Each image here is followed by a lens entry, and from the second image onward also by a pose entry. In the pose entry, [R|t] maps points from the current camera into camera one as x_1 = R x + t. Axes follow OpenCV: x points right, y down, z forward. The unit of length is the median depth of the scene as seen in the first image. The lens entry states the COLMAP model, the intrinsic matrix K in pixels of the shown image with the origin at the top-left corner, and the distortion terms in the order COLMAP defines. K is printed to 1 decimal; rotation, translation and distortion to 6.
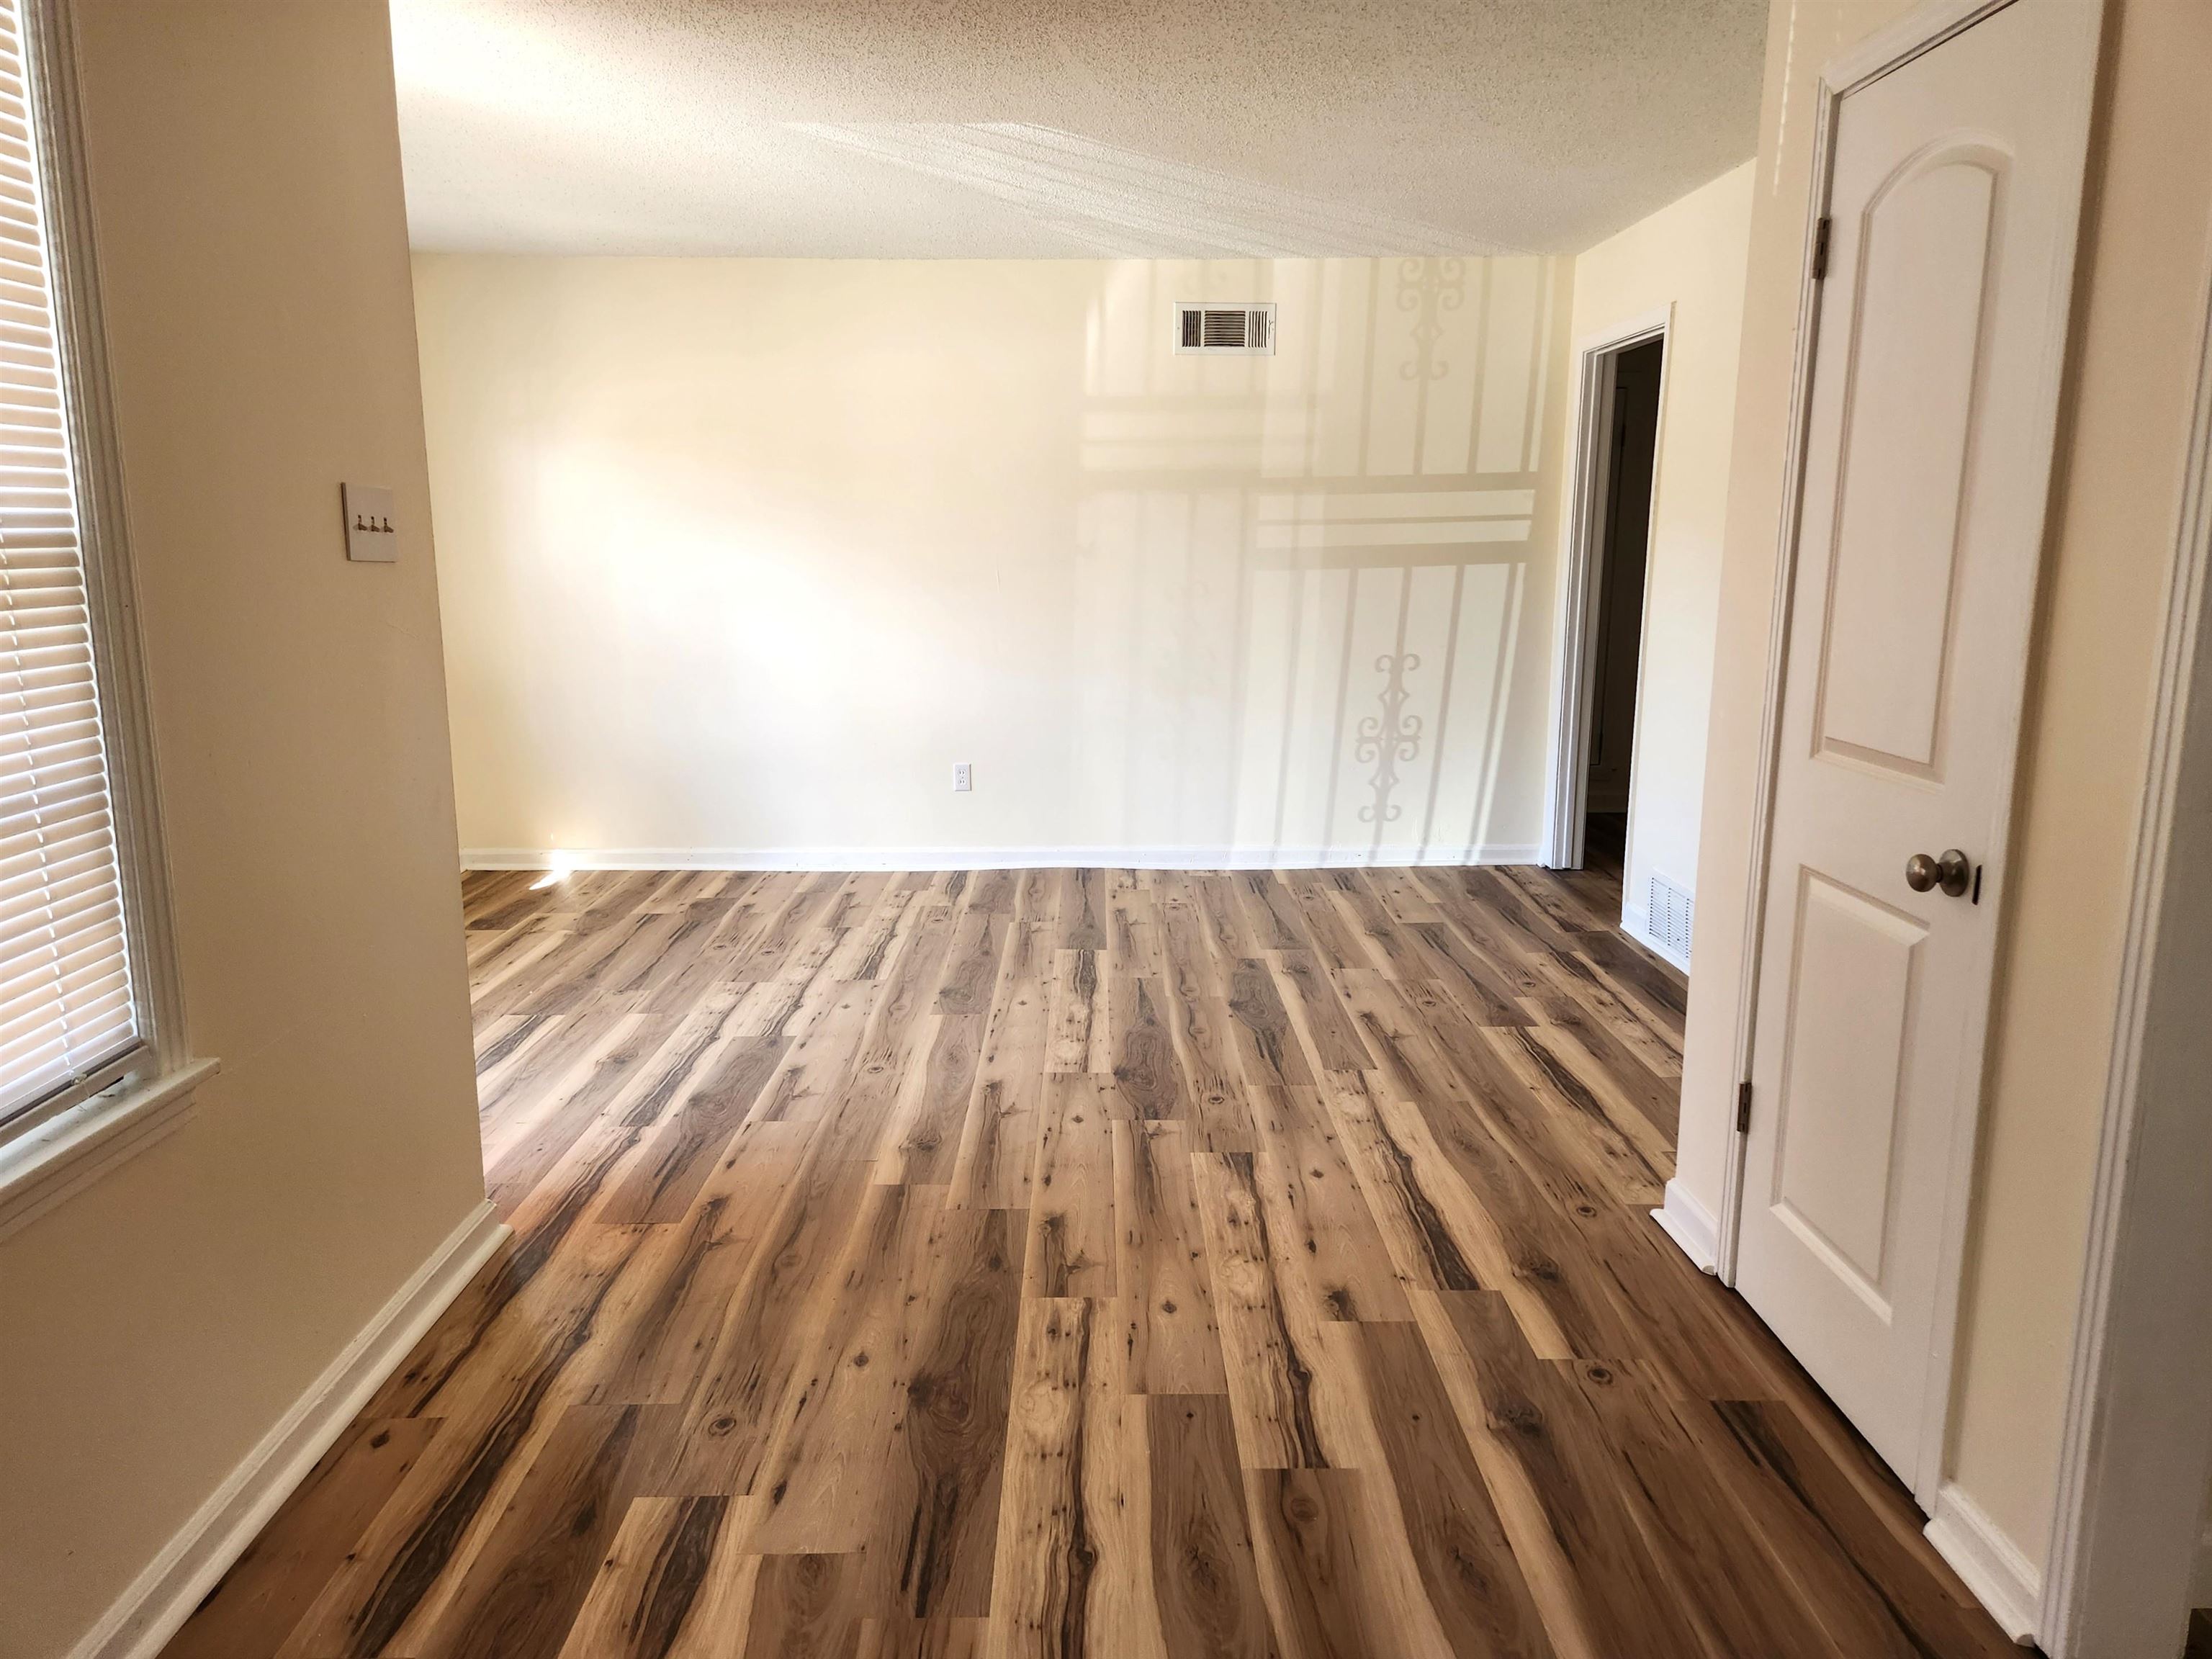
lens RADIAL K [[1486.1, 0, 1106.0], [0, 1486.1, 829.5], [0, 0, 1]] dist [0.091467, -0.071338]
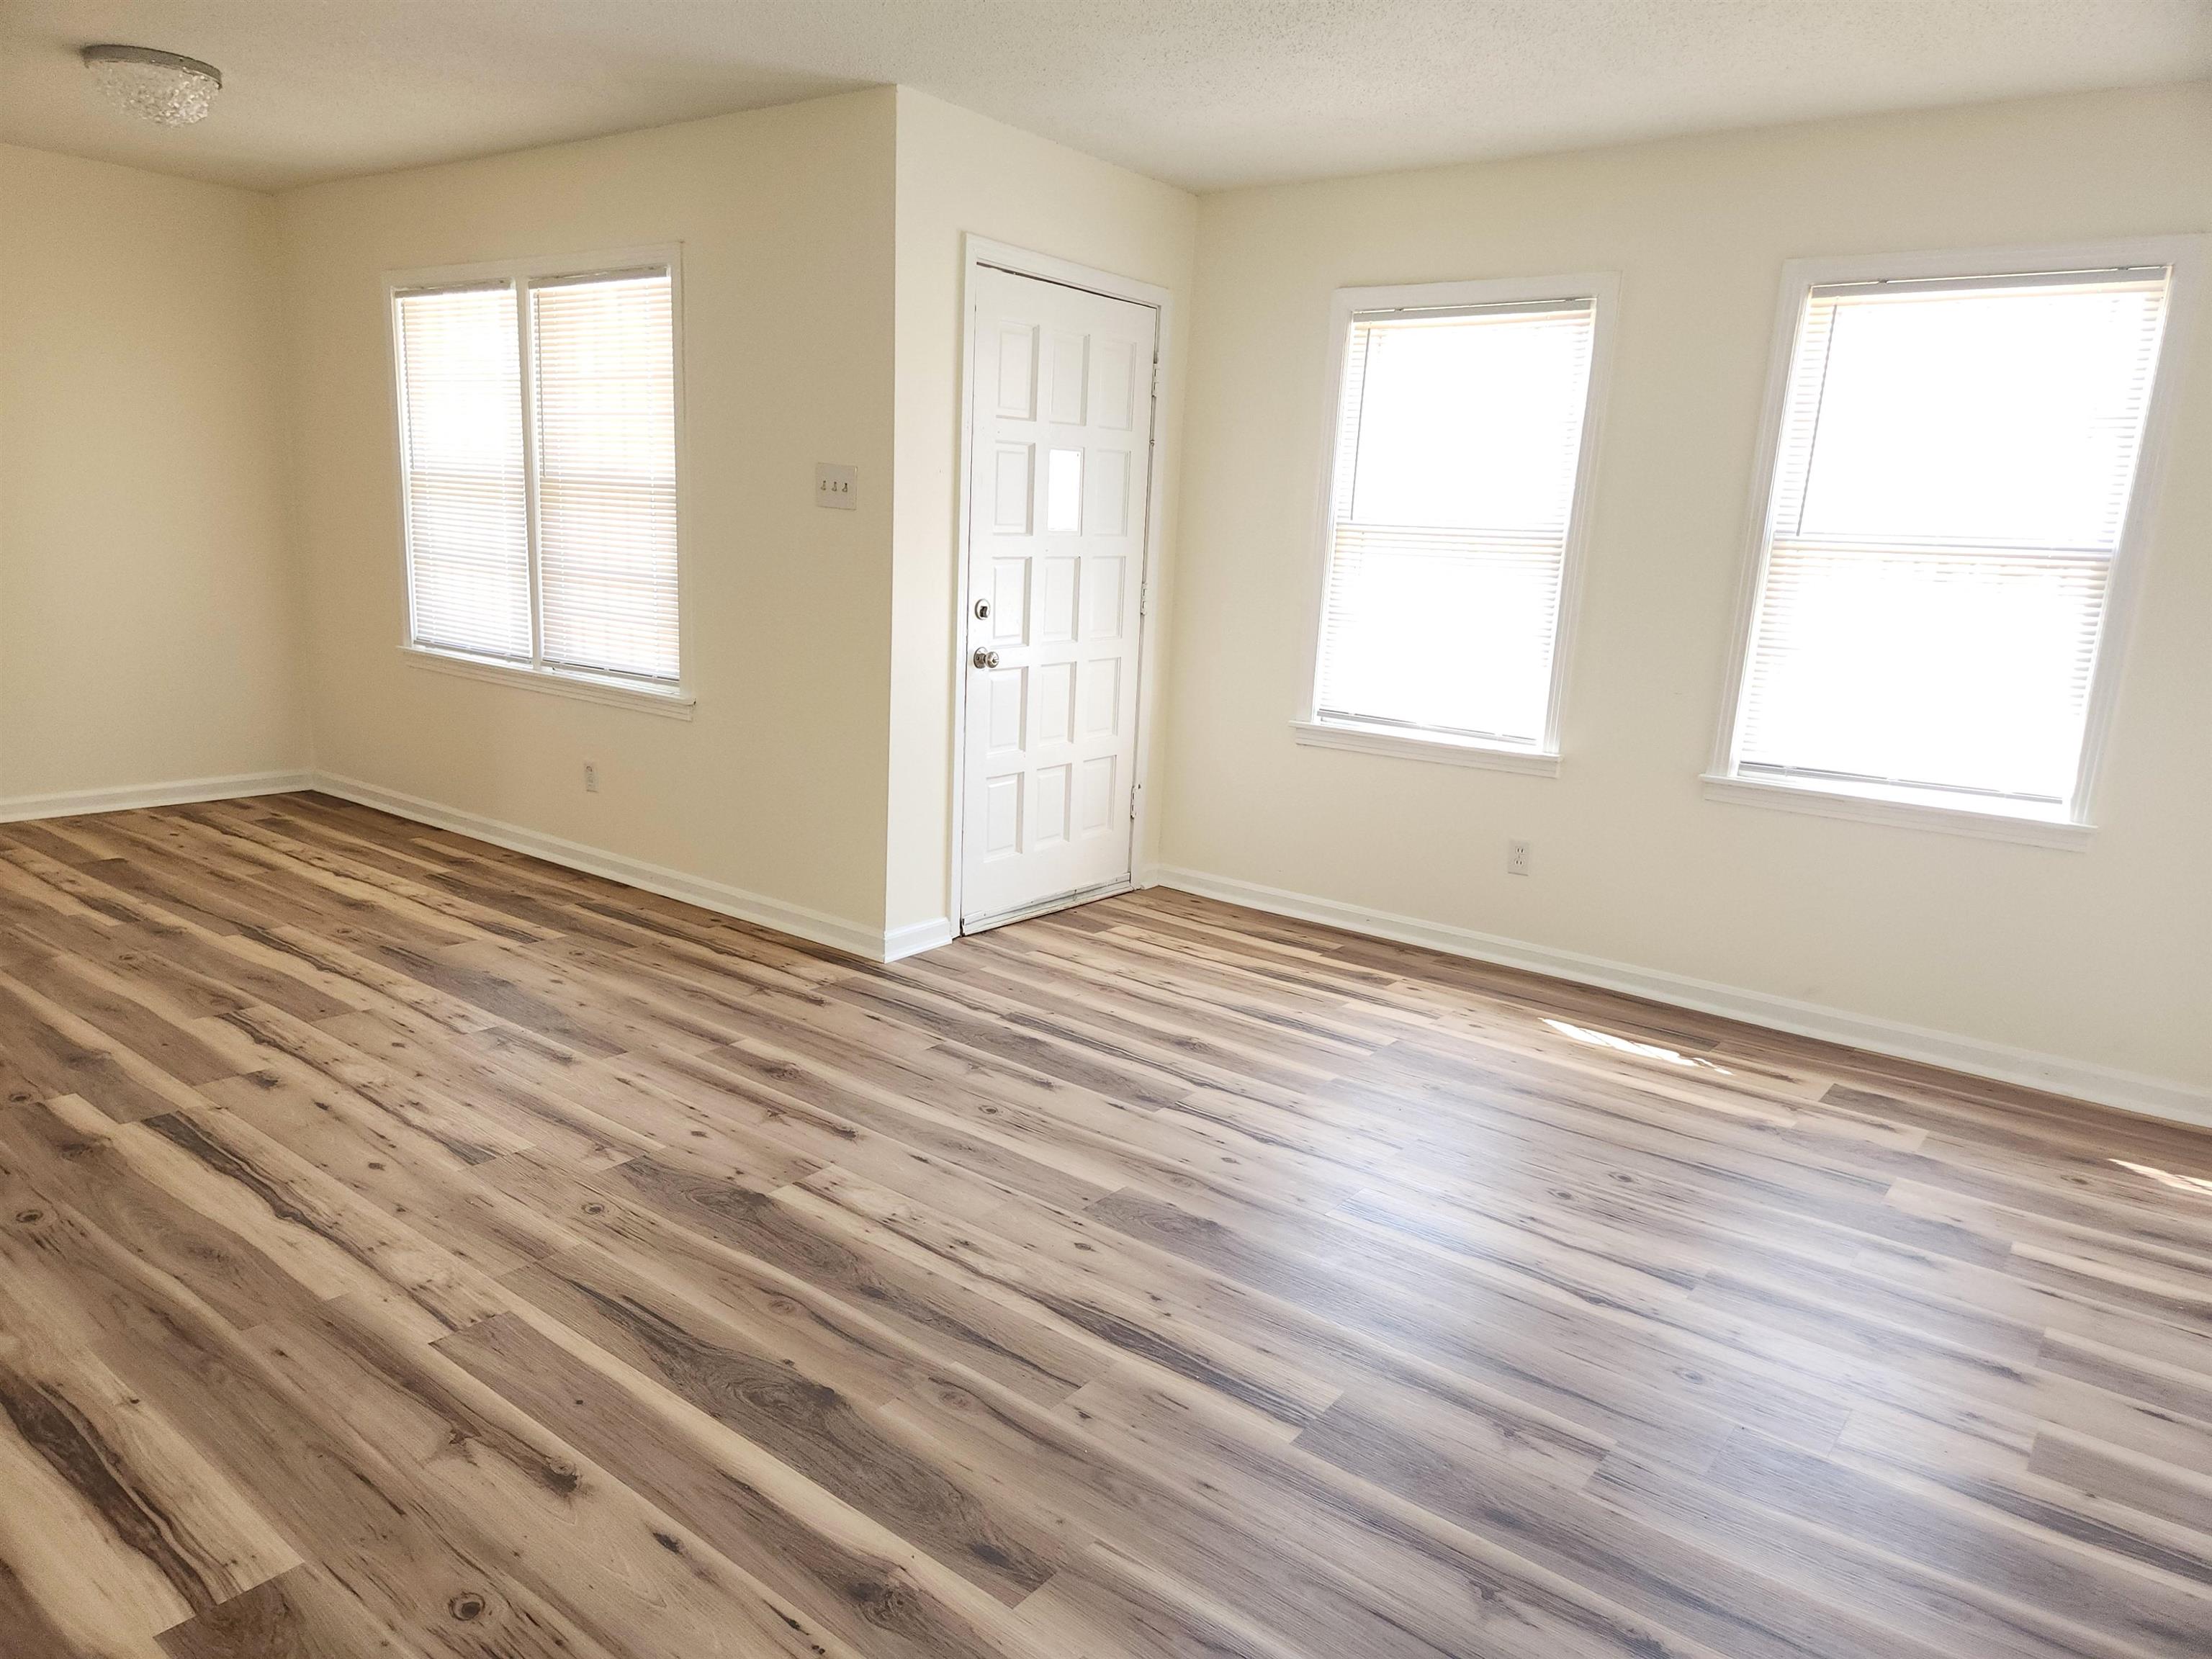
lens RADIAL K [[1486.1, 0, 1106.0], [0, 1486.1, 829.5], [0, 0, 1]] dist [0.091467, -0.071338]
pose [[-0.617230, 0.133506, -0.775373, 0.536837], [-0.197375, 0.927710, 0.316855, -0.330372], [0.761624, 0.348612, -0.546259, 1.709038]]
